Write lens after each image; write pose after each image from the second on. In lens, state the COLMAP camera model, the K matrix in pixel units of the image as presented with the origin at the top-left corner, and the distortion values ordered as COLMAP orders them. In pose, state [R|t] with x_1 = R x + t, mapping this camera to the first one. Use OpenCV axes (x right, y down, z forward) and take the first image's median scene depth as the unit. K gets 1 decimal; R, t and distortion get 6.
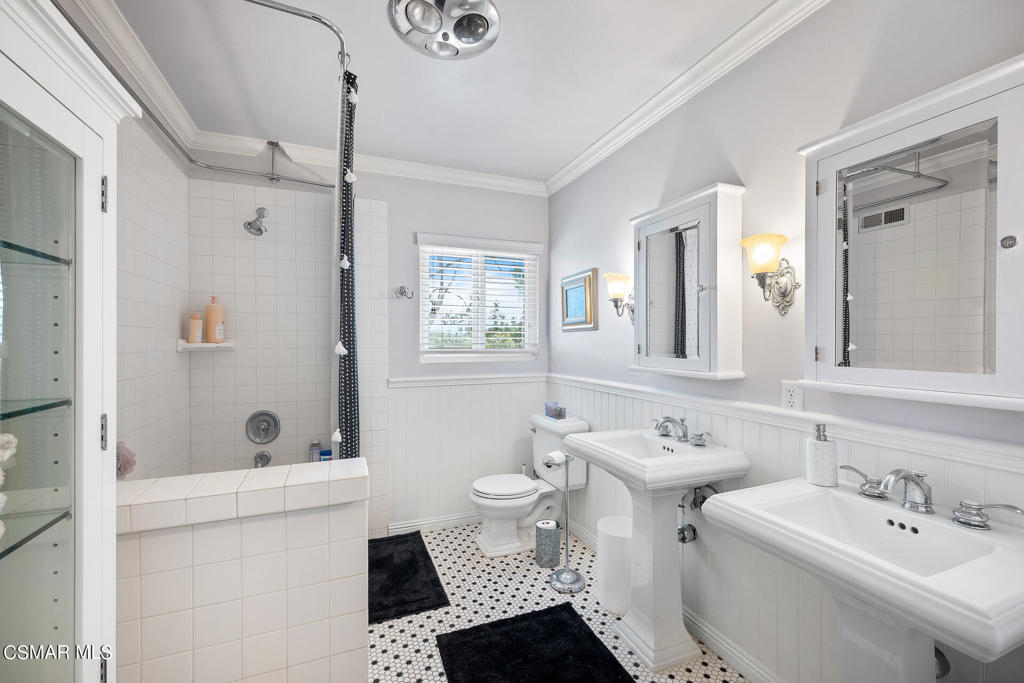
lens RADIAL K [[424.1, 0, 510.9], [0, 424.1, 341.1], [0, 0, 1]] dist [0.001027, -0.000043]
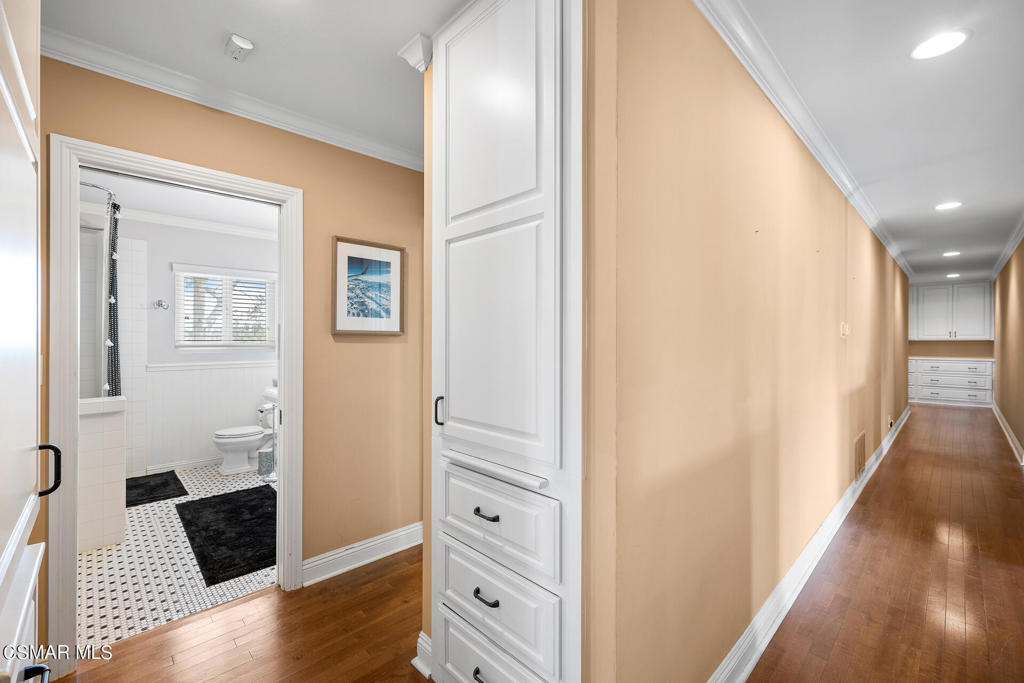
lens RADIAL K [[424.1, 0, 510.9], [0, 424.1, 341.1], [0, 0, 1]] dist [0.001027, -0.000043]
pose [[0.921666, 0.006703, 0.387925, 0.410752], [-0.009678, 0.999937, 0.005716, -0.014763], [-0.387862, -0.009022, 0.921673, -1.140548]]
